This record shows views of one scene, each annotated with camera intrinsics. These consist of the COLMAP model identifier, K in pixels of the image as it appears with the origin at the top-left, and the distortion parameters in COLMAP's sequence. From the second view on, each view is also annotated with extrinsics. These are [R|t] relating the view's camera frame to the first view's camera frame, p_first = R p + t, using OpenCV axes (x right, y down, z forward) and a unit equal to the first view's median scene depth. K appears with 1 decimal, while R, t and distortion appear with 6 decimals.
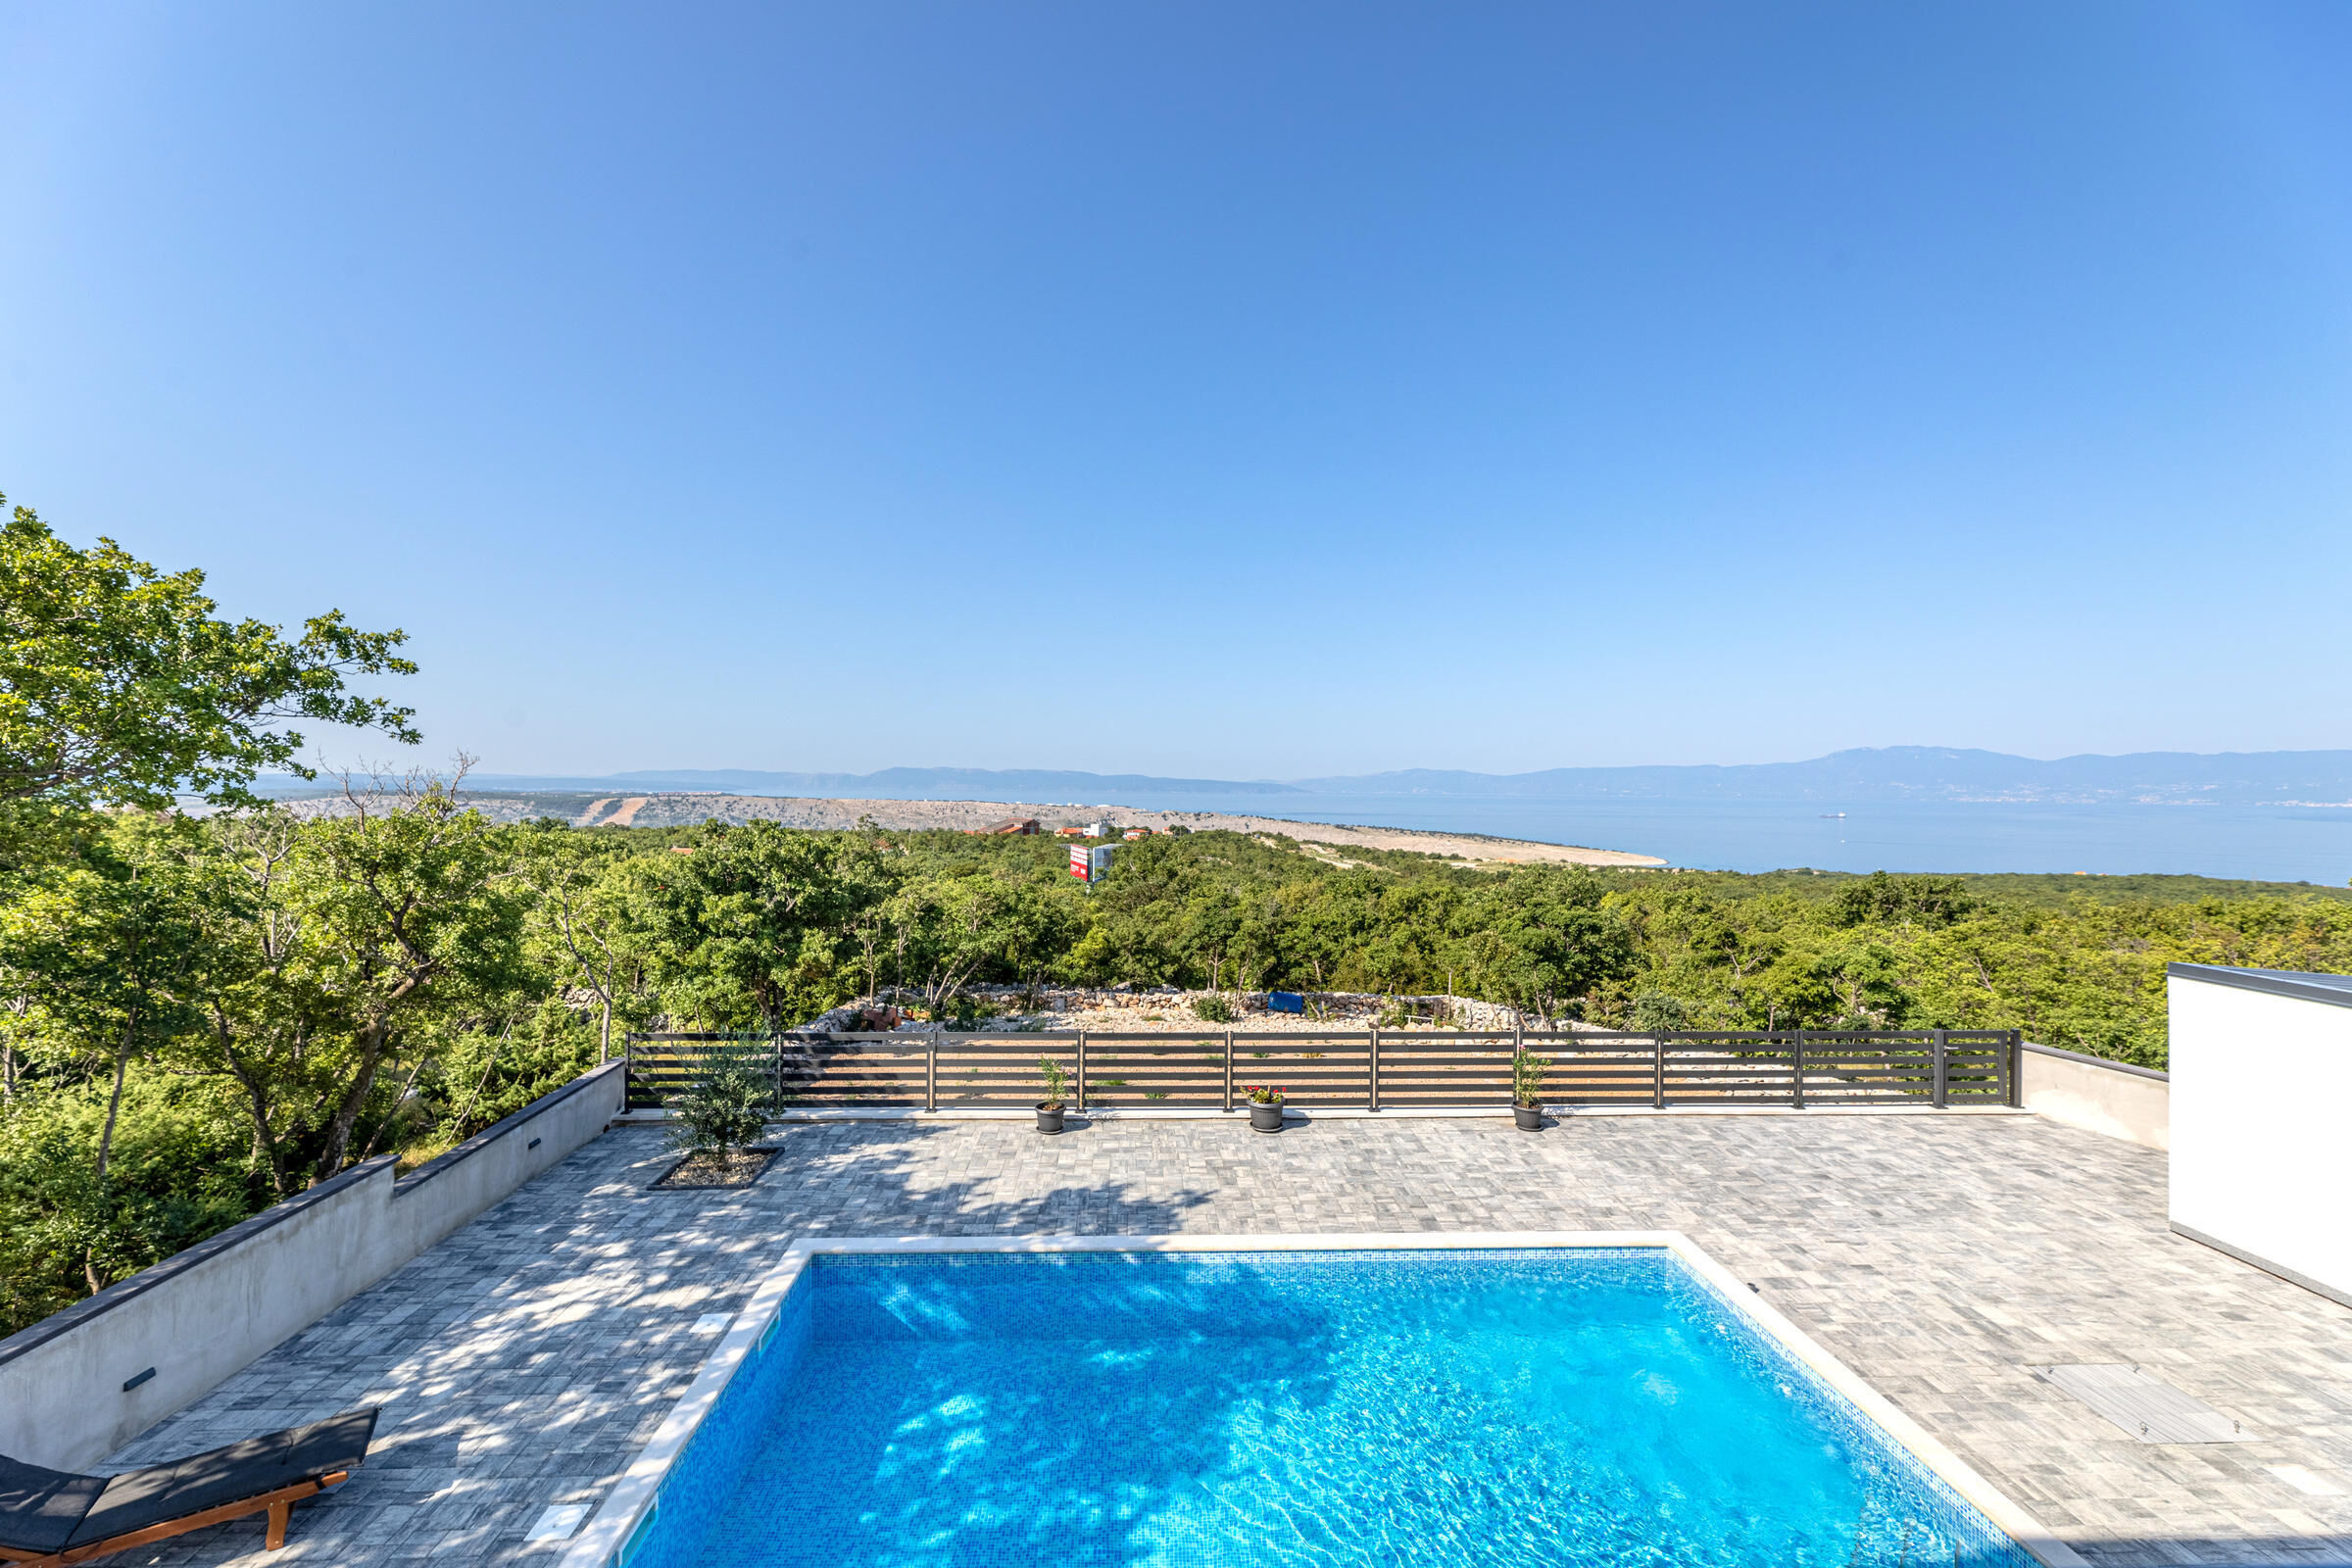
lens RADIAL K [[940.3, 0, 1172.2], [0, 940.3, 782.3], [0, 0, 1]] dist [-0.000870, 0.000167]
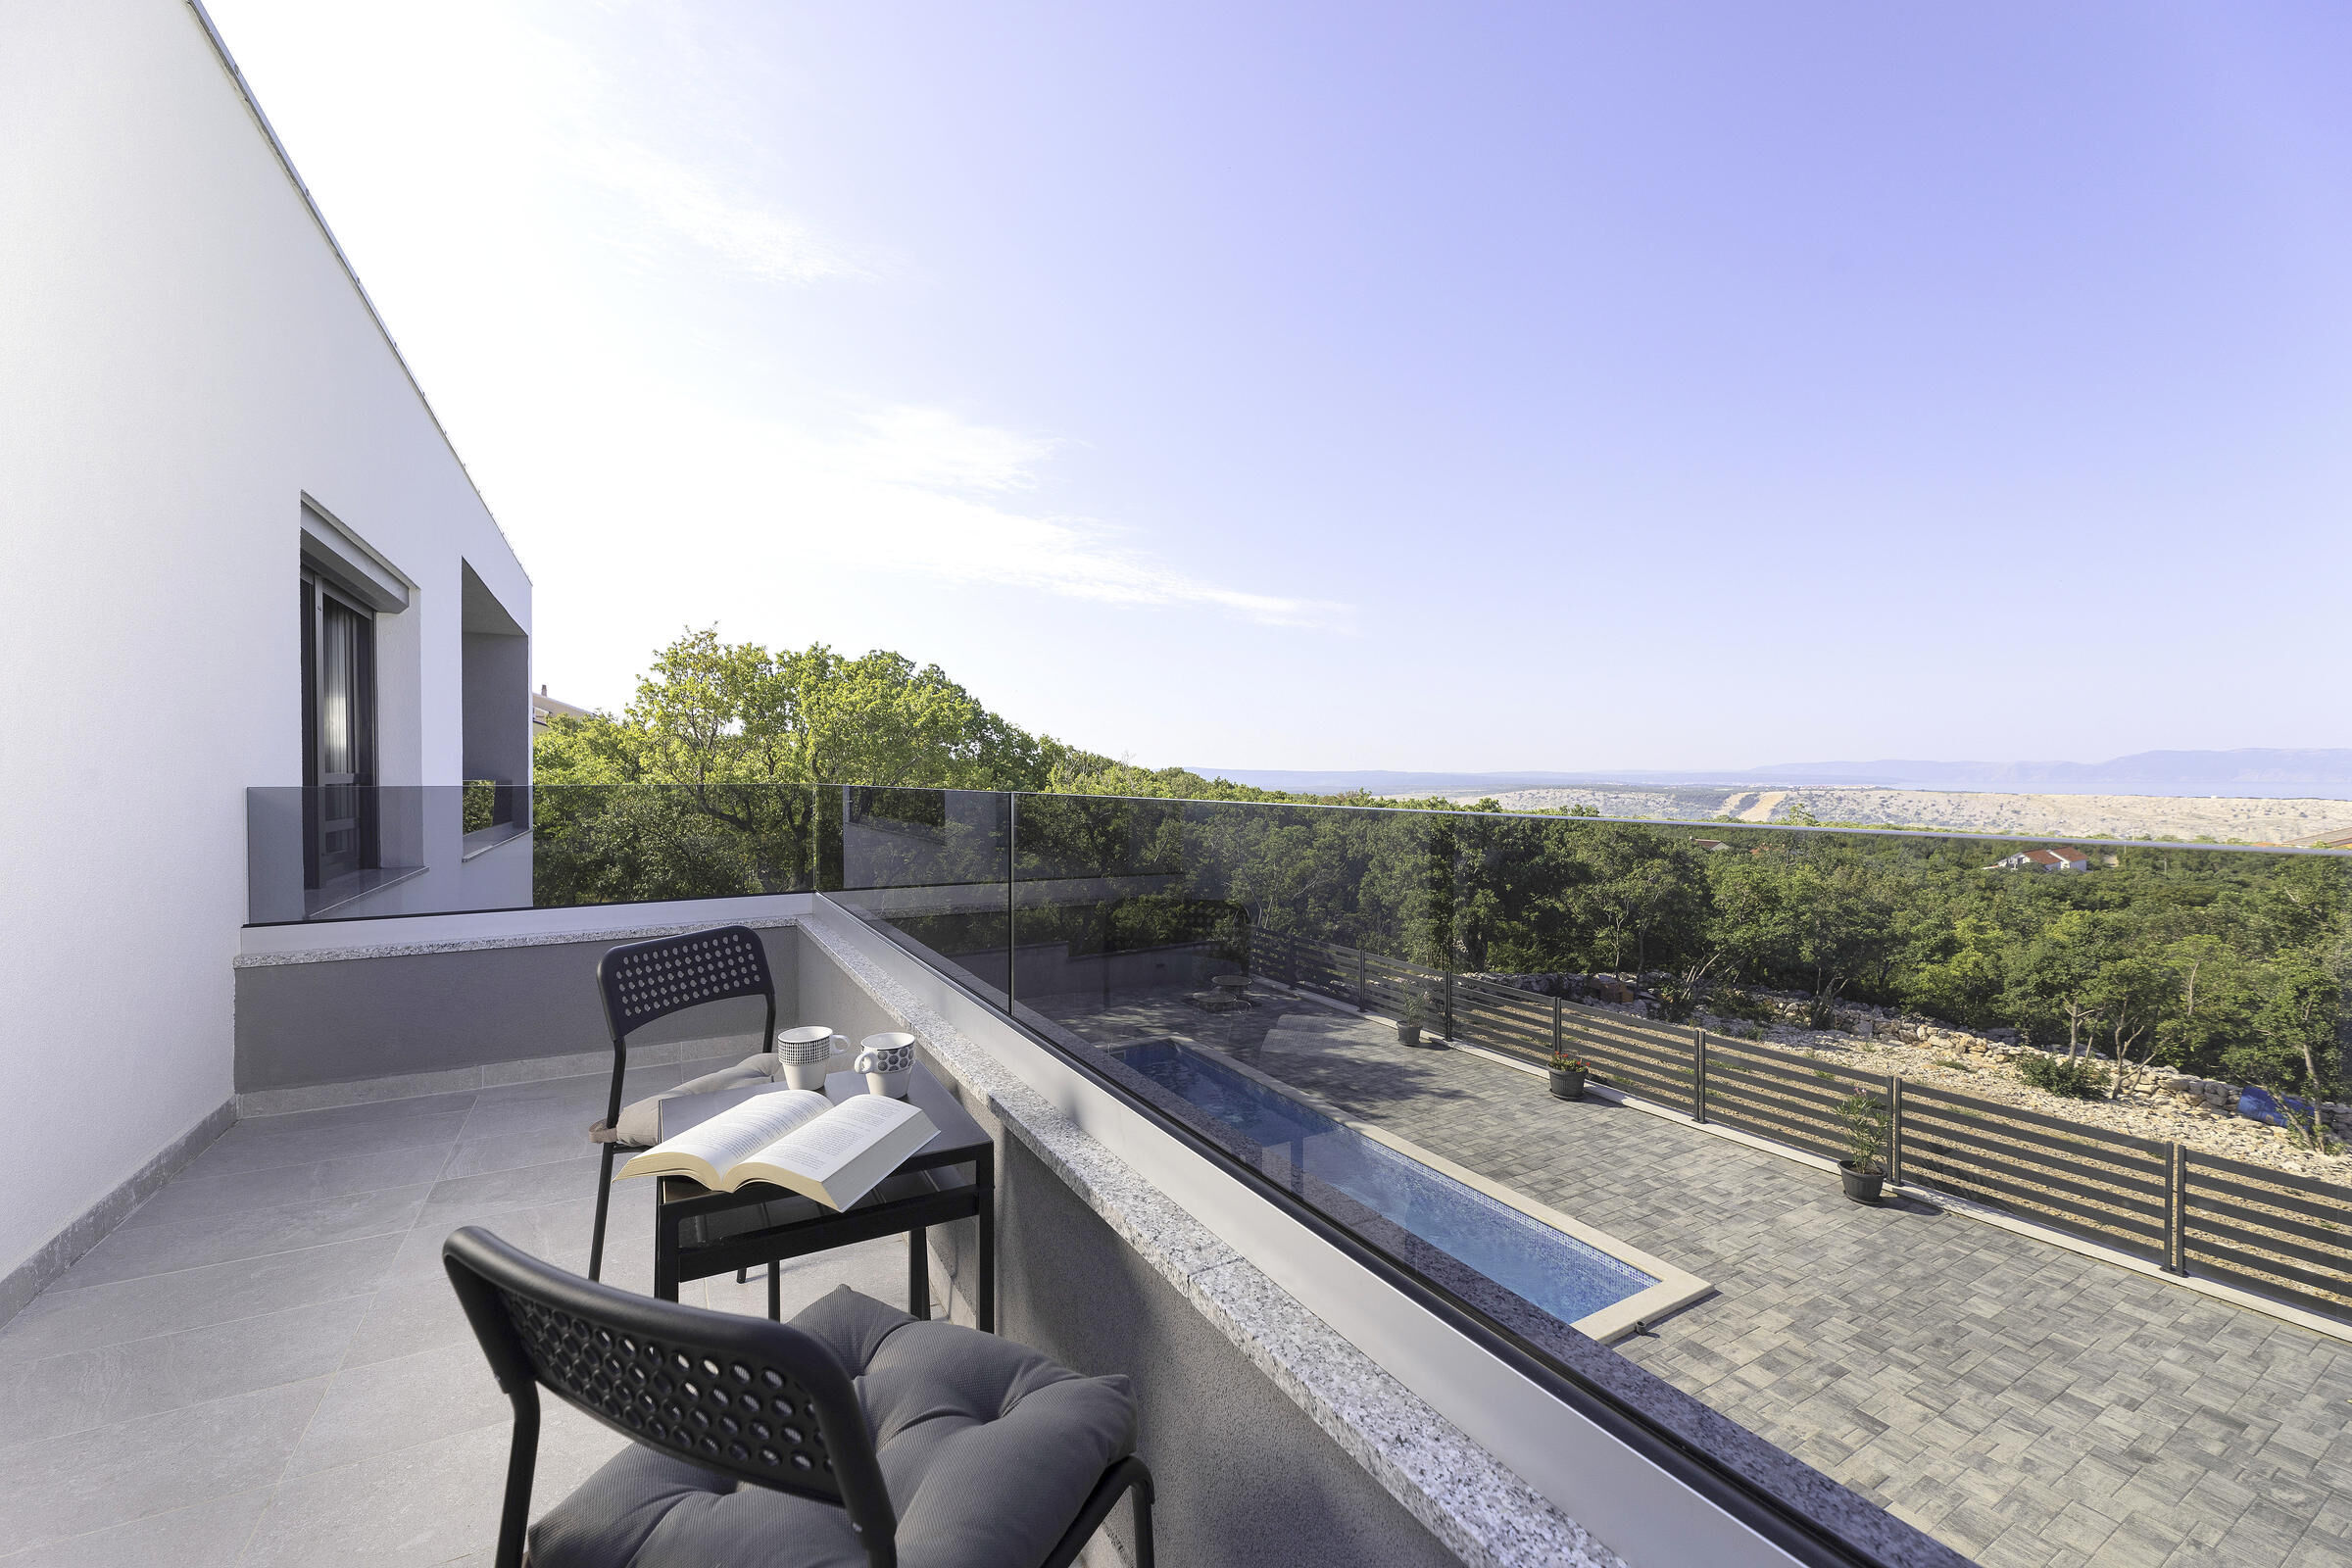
lens RADIAL K [[940.3, 0, 1172.2], [0, 940.3, 782.3], [0, 0, 1]] dist [-0.000870, 0.000167]
pose [[0.457791, -0.005260, -0.889044, 0.821127], [0.010628, 0.999943, -0.000443, 0.025790], [0.888996, -0.009246, 0.457821, 0.162528]]
